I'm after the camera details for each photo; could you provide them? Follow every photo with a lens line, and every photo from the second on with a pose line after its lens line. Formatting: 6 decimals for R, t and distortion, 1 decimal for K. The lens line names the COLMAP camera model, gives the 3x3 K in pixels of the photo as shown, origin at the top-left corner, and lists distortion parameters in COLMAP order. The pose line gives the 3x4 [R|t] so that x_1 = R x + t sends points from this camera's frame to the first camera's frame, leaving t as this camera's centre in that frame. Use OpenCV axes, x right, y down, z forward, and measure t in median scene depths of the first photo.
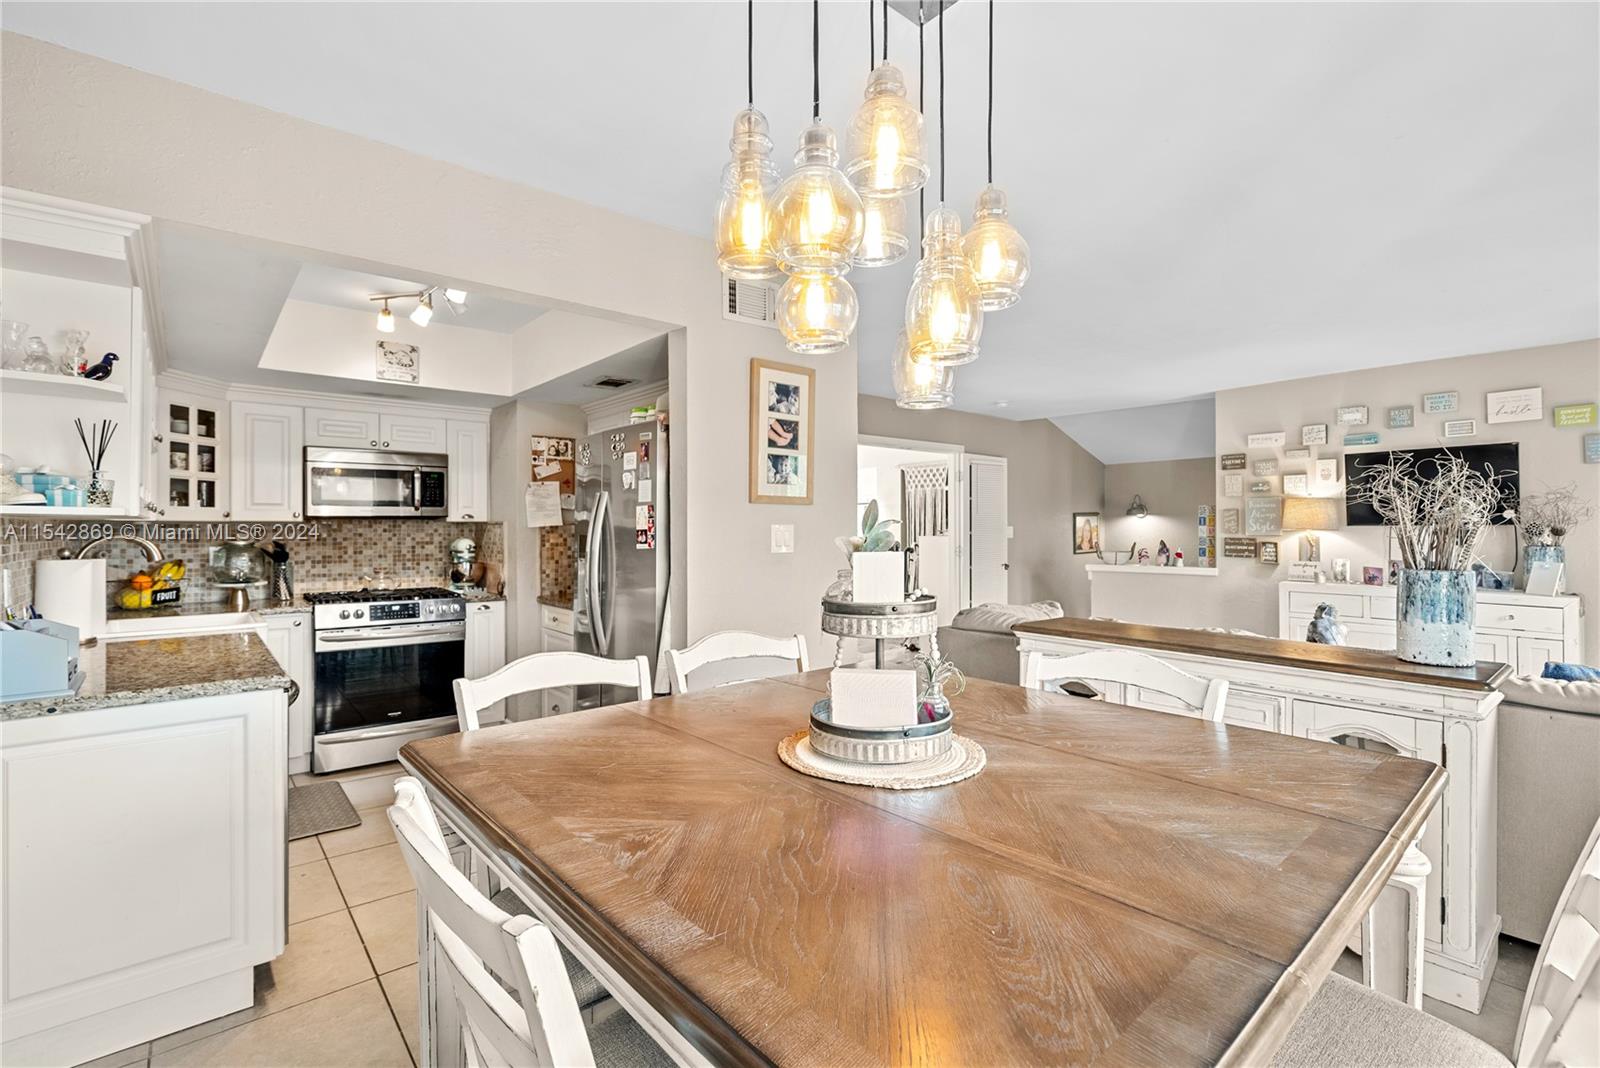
lens RADIAL K [[731.1, 0, 804.3], [0, 731.1, 527.8], [0, 0, 1]] dist [-0.010237, 0.005433]
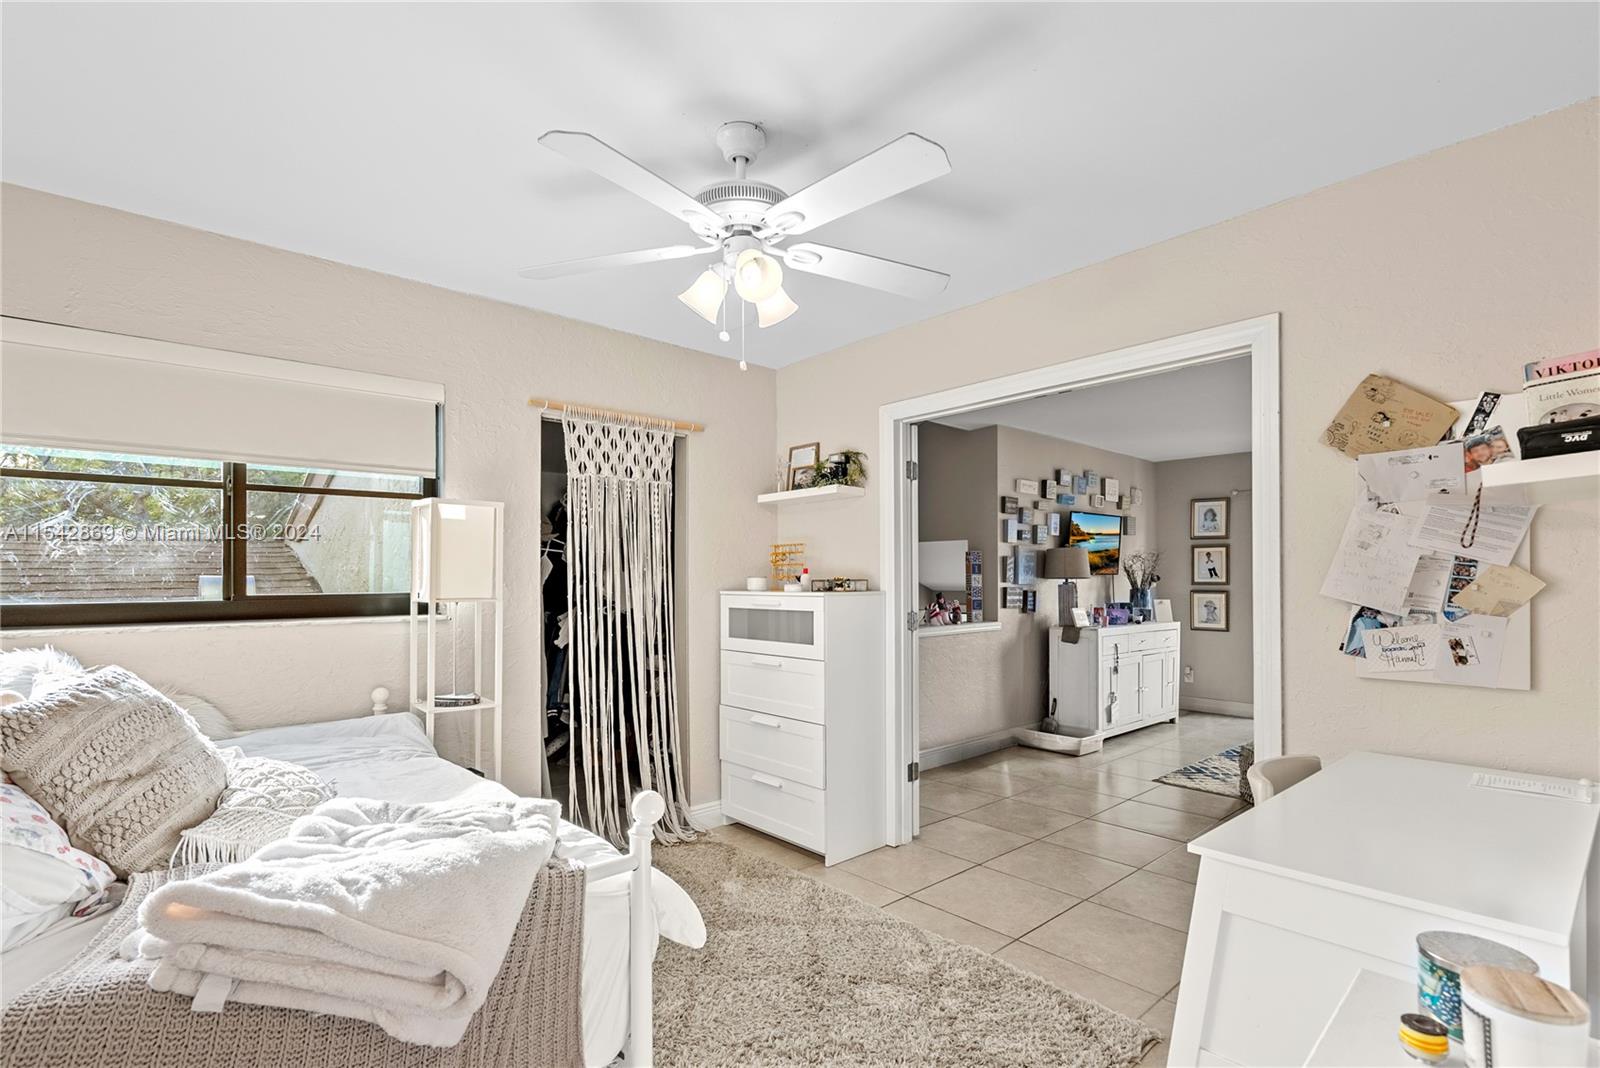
lens RADIAL K [[731.1, 0, 805.3], [0, 731.1, 576.9], [0, 0, 1]] dist [-0.010237, 0.005433]
pose [[-0.014477, 0.003932, 0.999887, -0.485936], [0.002357, 0.999990, -0.003898, 0.004901], [-0.999892, 0.002300, -0.014486, 1.822993]]
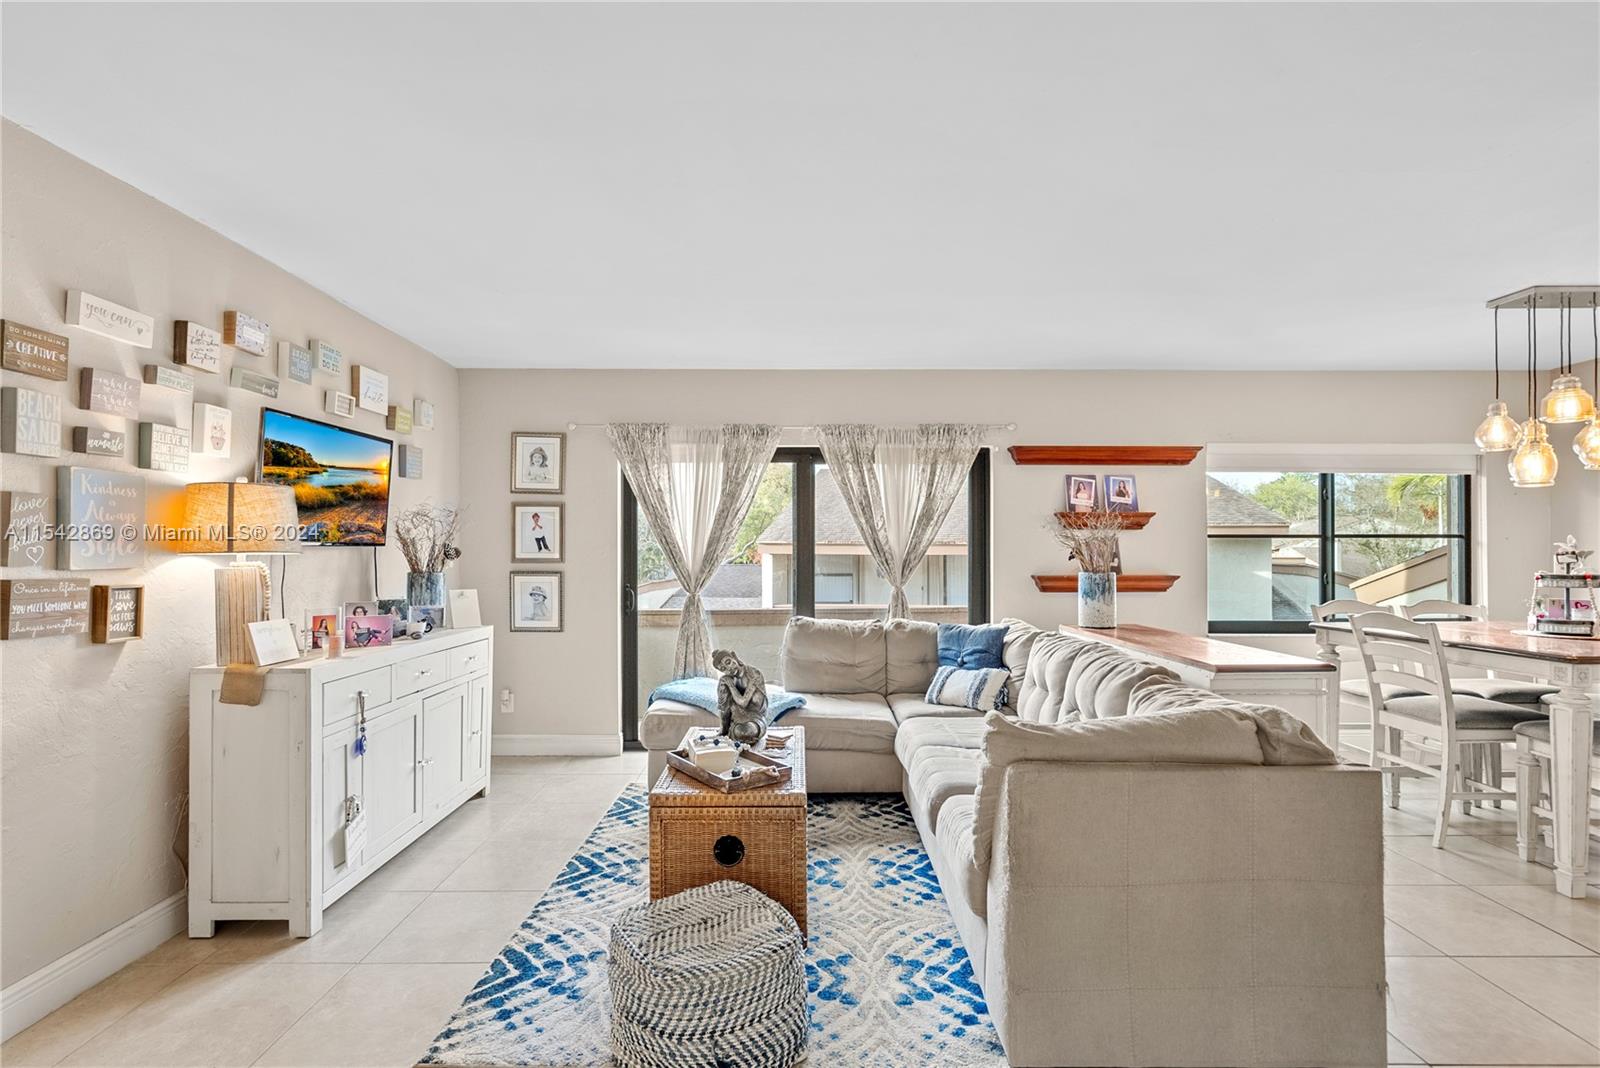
lens RADIAL K [[731.1, 0, 778.3], [0, 731.1, 551.0], [0, 0, 1]] dist [-0.010237, 0.005433]
pose [[-0.749783, 0.001103, 0.661683, 0.163189], [0.001634, 0.999999, 0.000186, 0.001515], [-0.661682, 0.001220, -0.749784, 1.461972]]
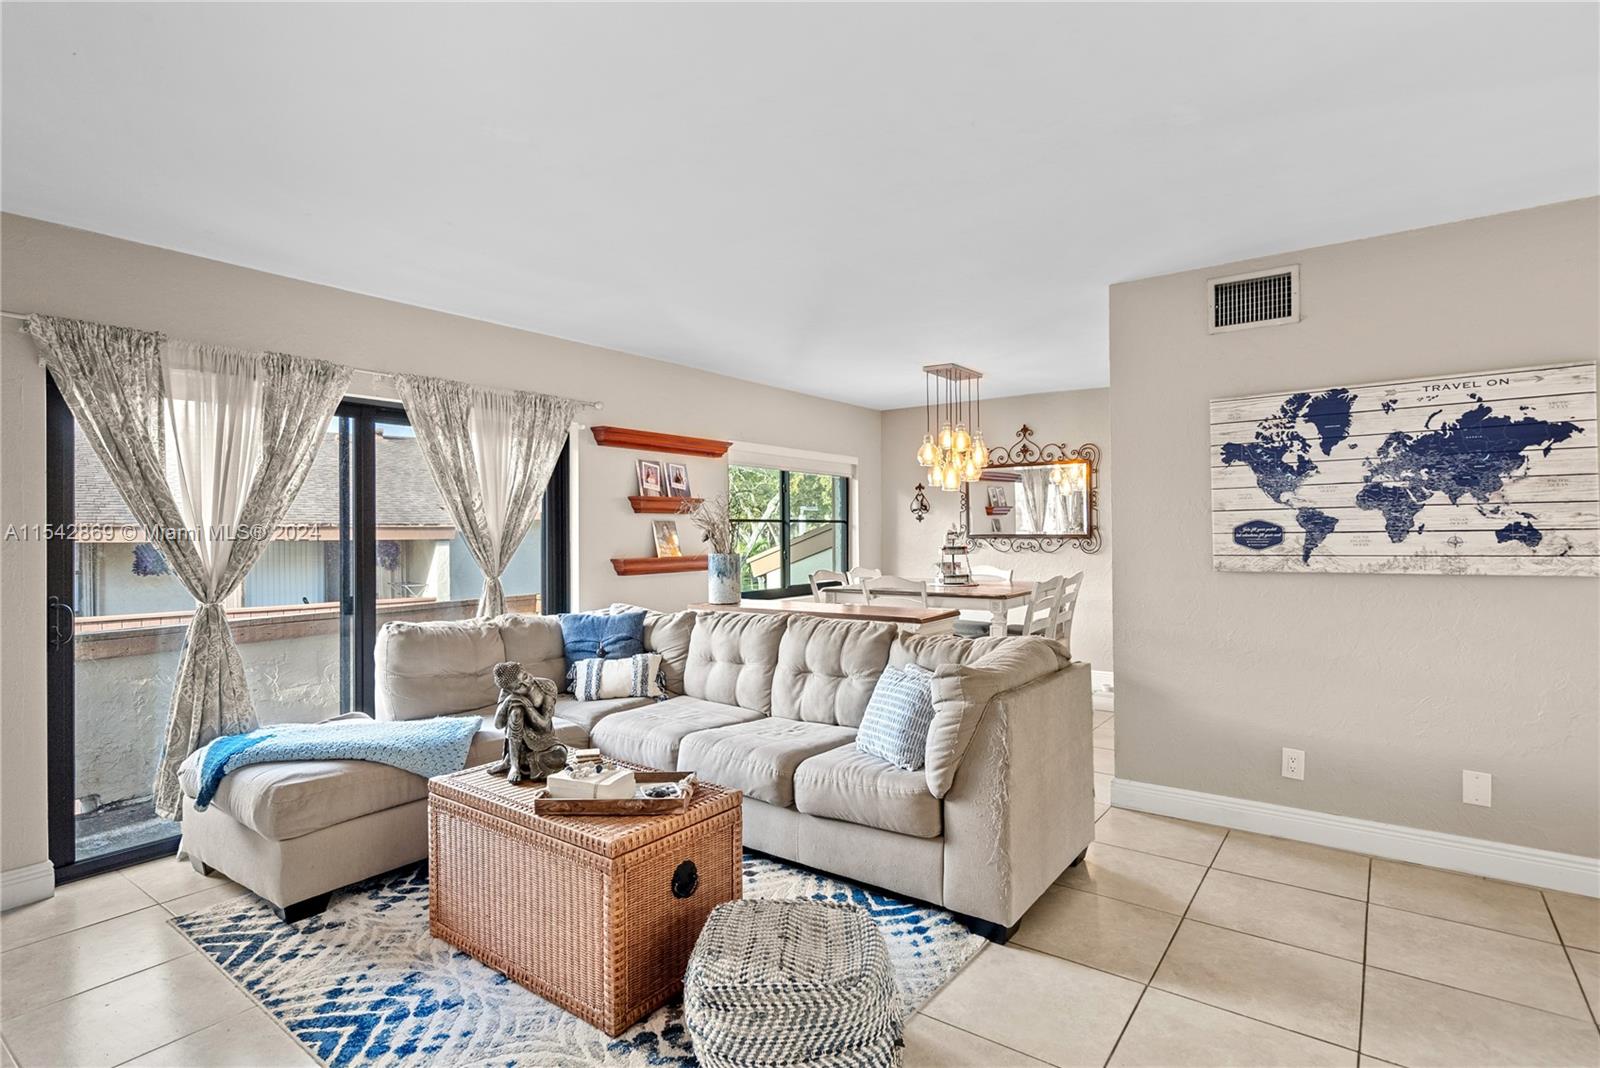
lens RADIAL K [[801.7, 0, 791.9], [0, 801.7, 525.0], [0, 0, 1]] dist [-0.002602, -0.000268]
pose [[-0.979283, 0.007610, -0.202354, 0.587735], [0.009310, 0.999929, -0.007449, 0.000040], [0.202283, -0.009178, -0.979284, 1.604558]]
